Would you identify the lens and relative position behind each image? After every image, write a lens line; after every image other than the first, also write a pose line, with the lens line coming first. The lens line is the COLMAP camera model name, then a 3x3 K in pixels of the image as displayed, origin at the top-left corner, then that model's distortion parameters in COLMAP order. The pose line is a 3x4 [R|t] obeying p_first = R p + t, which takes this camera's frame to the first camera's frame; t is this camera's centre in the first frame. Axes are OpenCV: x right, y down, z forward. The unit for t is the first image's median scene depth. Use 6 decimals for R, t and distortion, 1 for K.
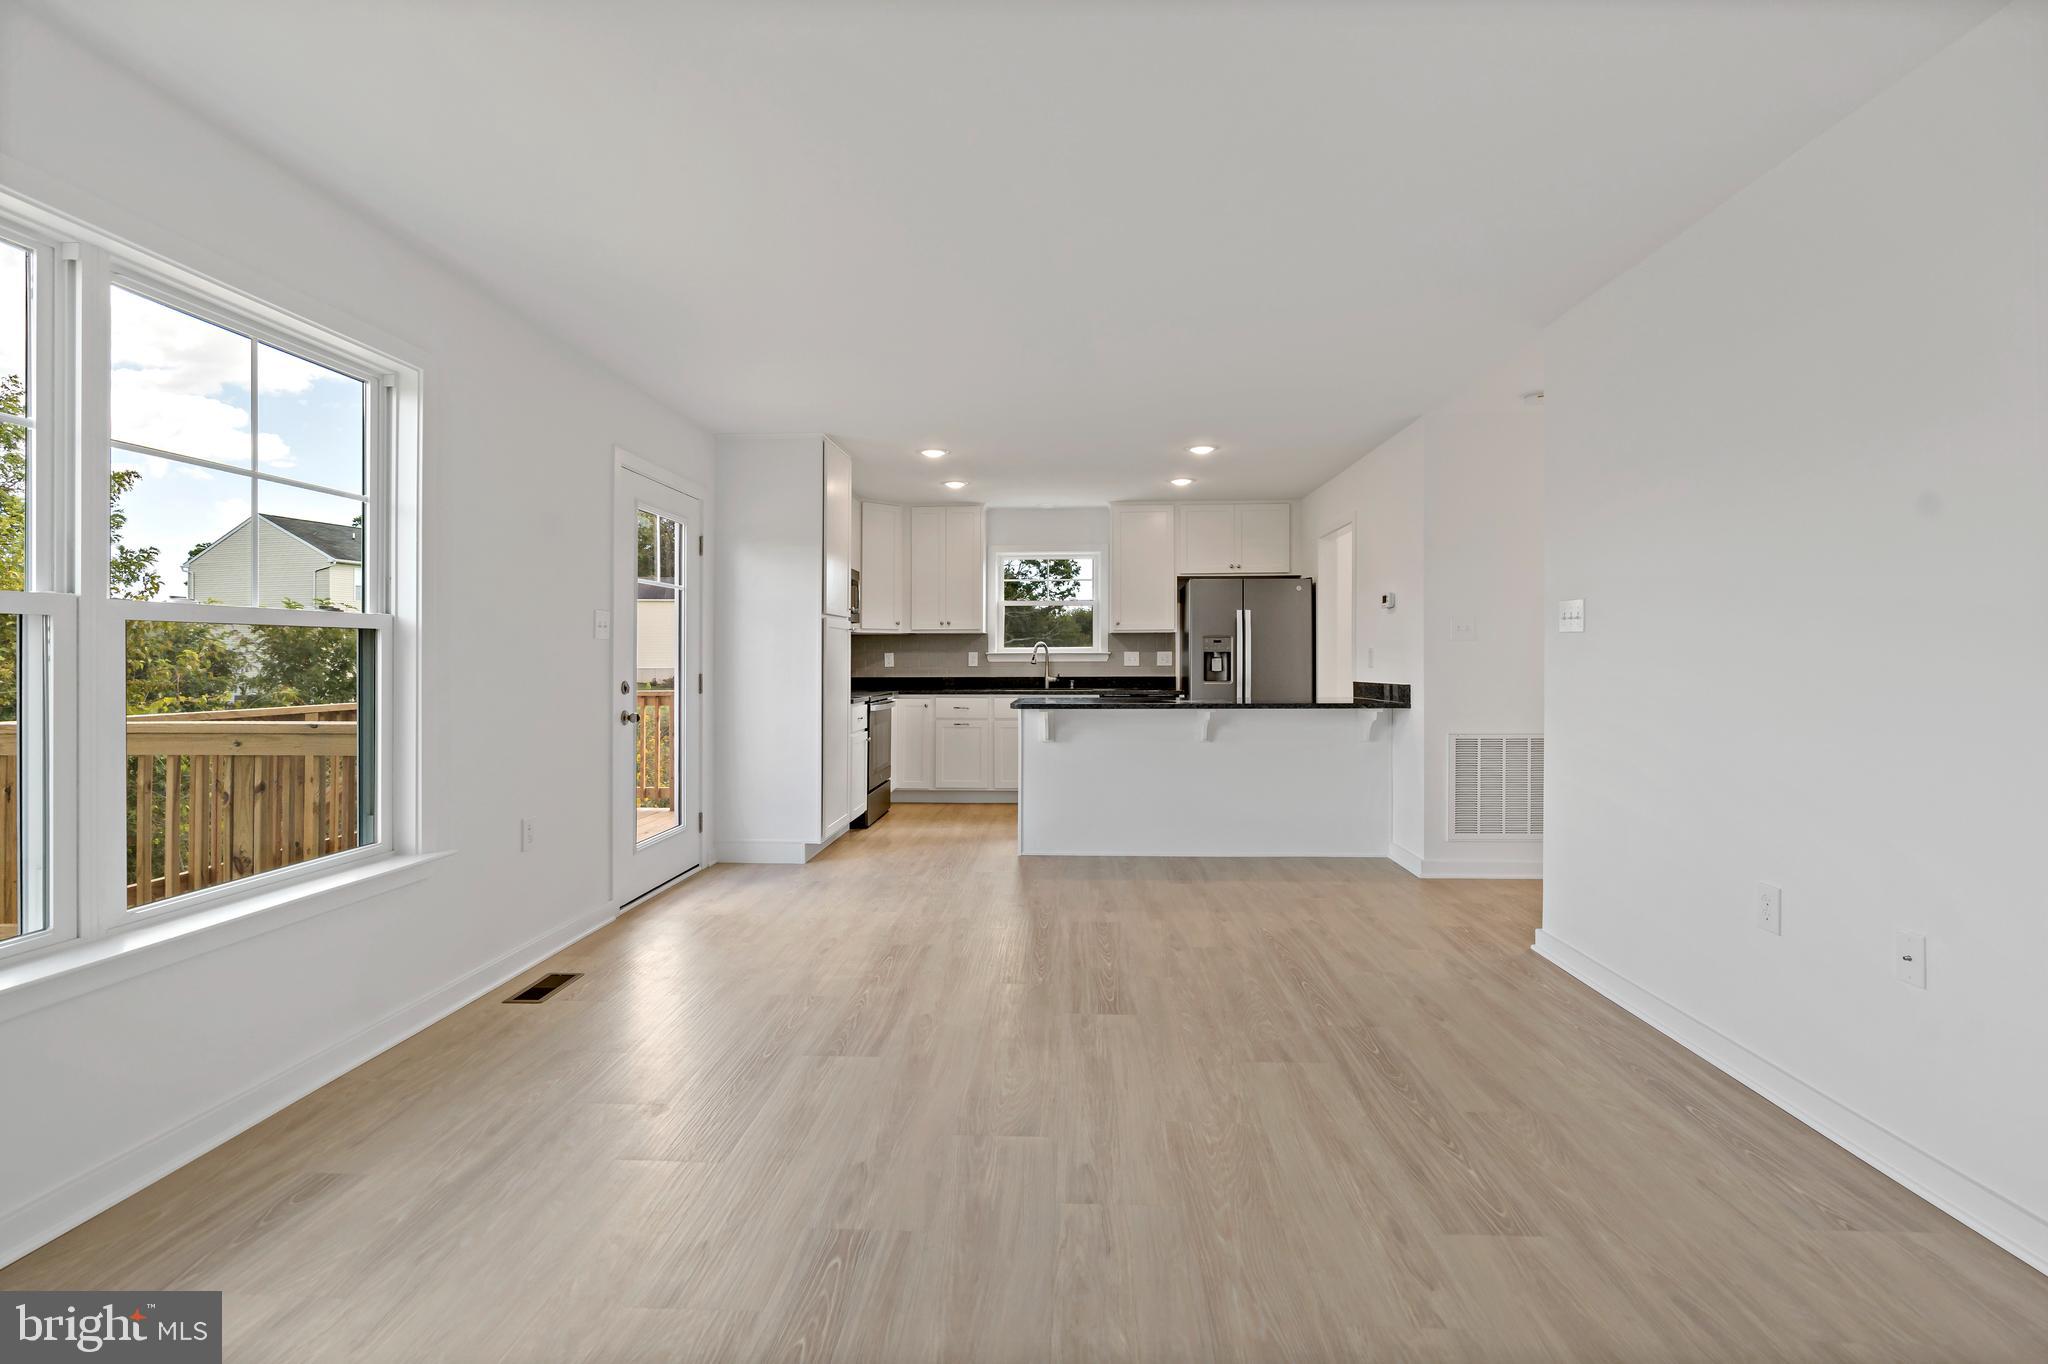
lens RADIAL K [[929.1, 0, 1050.7], [0, 929.1, 706.3], [0, 0, 1]] dist [-0.000704, -0.000013]
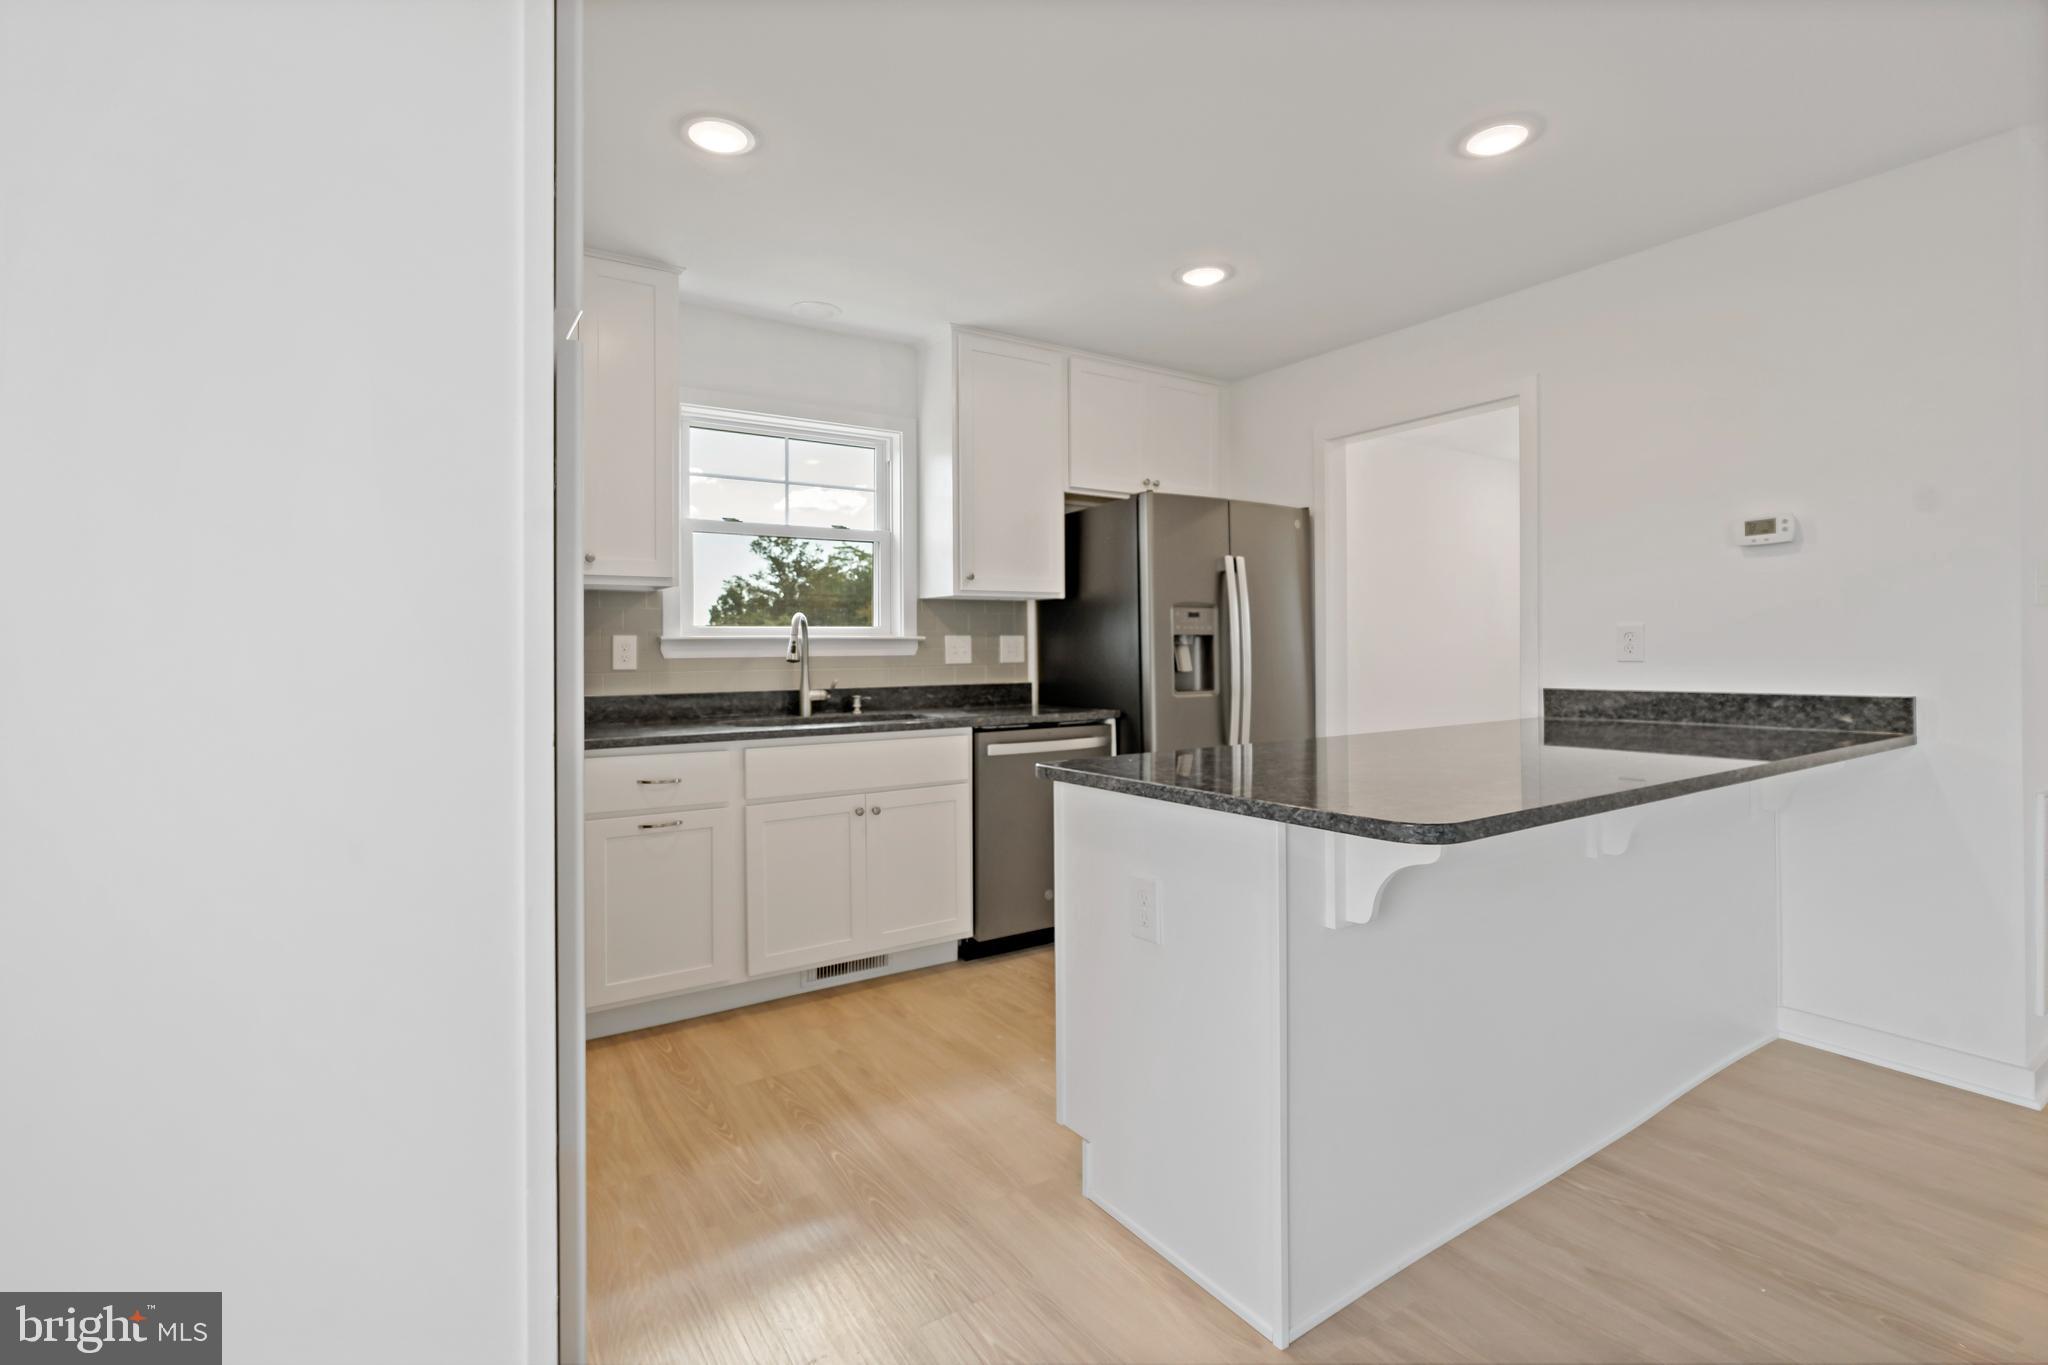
lens RADIAL K [[937.4, 0, 1033.6], [0, 937.4, 651.8], [0, 0, 1]] dist [0.000034, -0.000381]
pose [[0.815052, -0.006234, 0.579355, -0.192193], [0.035643, 0.998588, -0.039399, -0.030284], [-0.578291, 0.052762, 0.814123, 0.600276]]
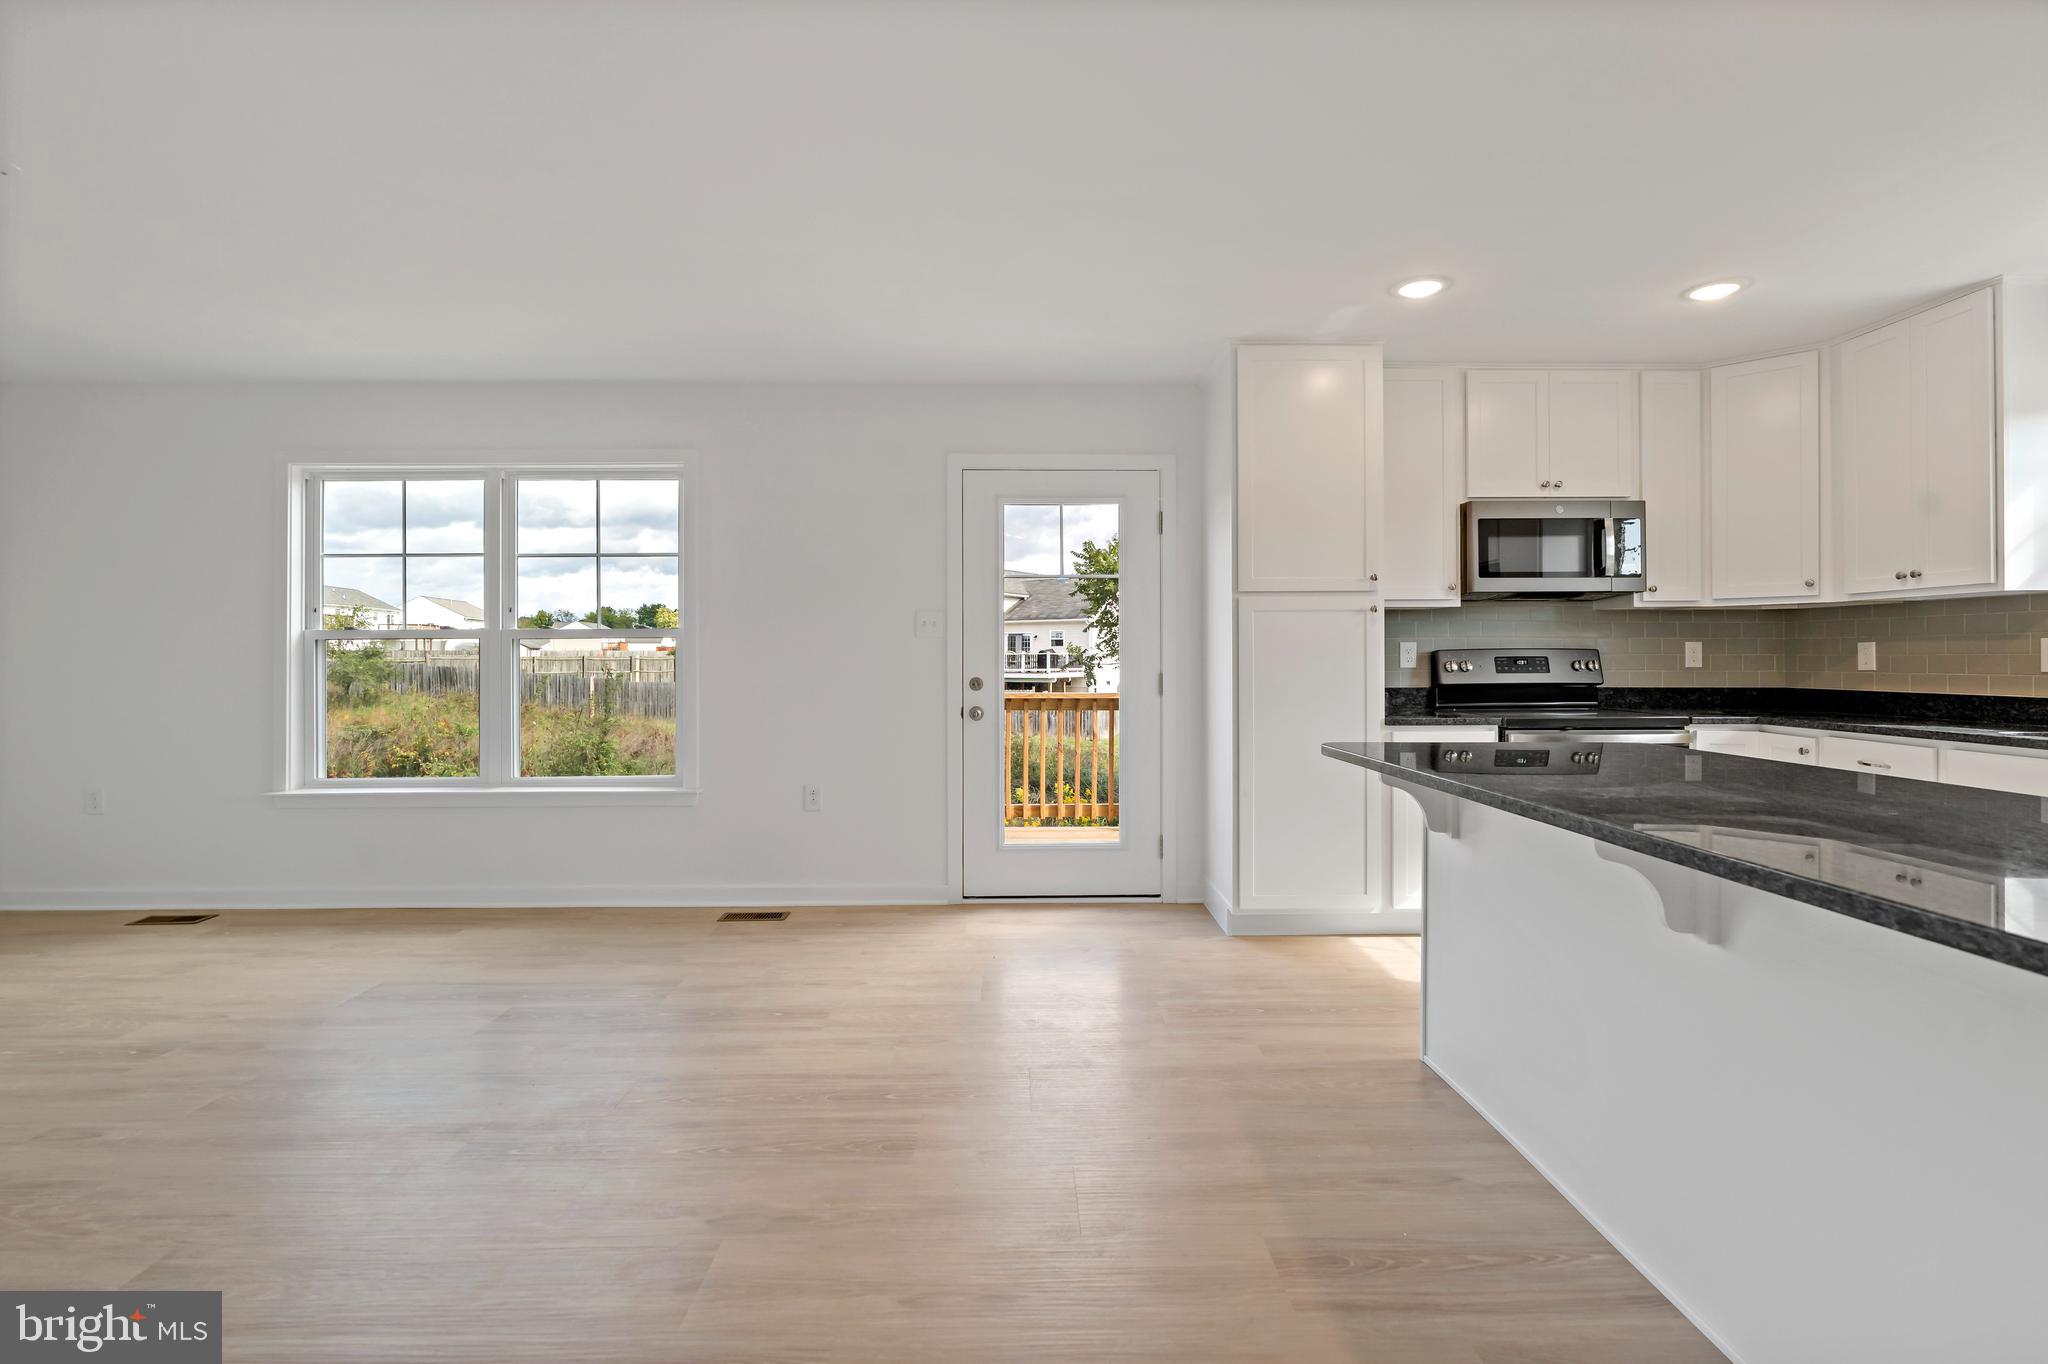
lens RADIAL K [[943.2, 0, 1028.4], [0, 943.2, 672.7], [0, 0, 1]] dist [-0.005728, 0.001407]
pose [[0.054642, 0.016088, -0.998376, 0.332645], [-0.049062, 0.998706, 0.013408, -0.028139], [0.997300, 0.048250, 0.055360, 0.568088]]
